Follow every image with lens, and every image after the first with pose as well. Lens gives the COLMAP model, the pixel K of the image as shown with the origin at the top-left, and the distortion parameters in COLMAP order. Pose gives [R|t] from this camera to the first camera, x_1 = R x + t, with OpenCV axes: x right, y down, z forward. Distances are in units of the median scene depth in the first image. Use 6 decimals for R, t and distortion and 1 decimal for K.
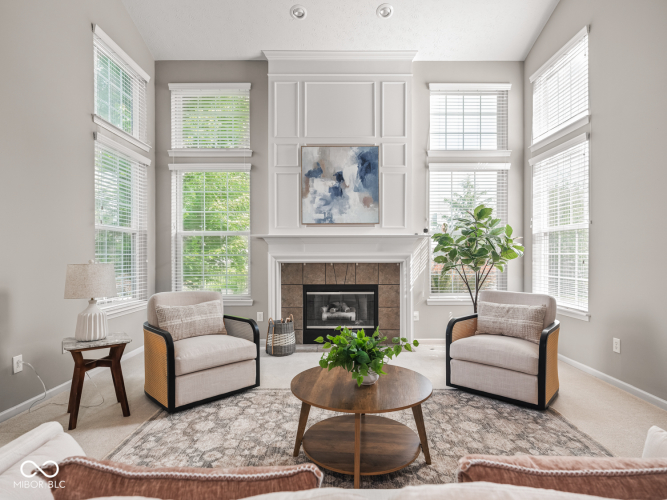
lens RADIAL K [[369.9, 0, 316.1], [0, 369.9, 256.8], [0, 0, 1]] dist [-0.000379, -0.002310]
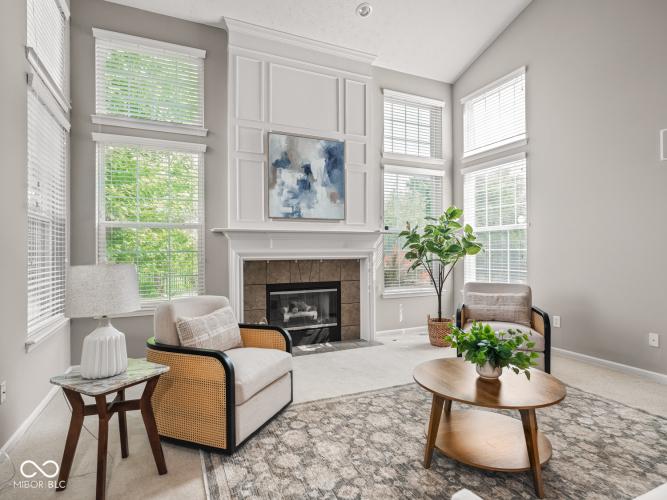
lens RADIAL K [[369.9, 0, 333.6], [0, 369.9, 250.4], [0, 0, 1]] dist [-0.000379, -0.002310]
pose [[0.909306, -0.001015, 0.416126, -0.272597], [0.005500, 0.999939, -0.009580, 0.001850], [-0.416091, 0.011000, 0.909256, 0.106437]]
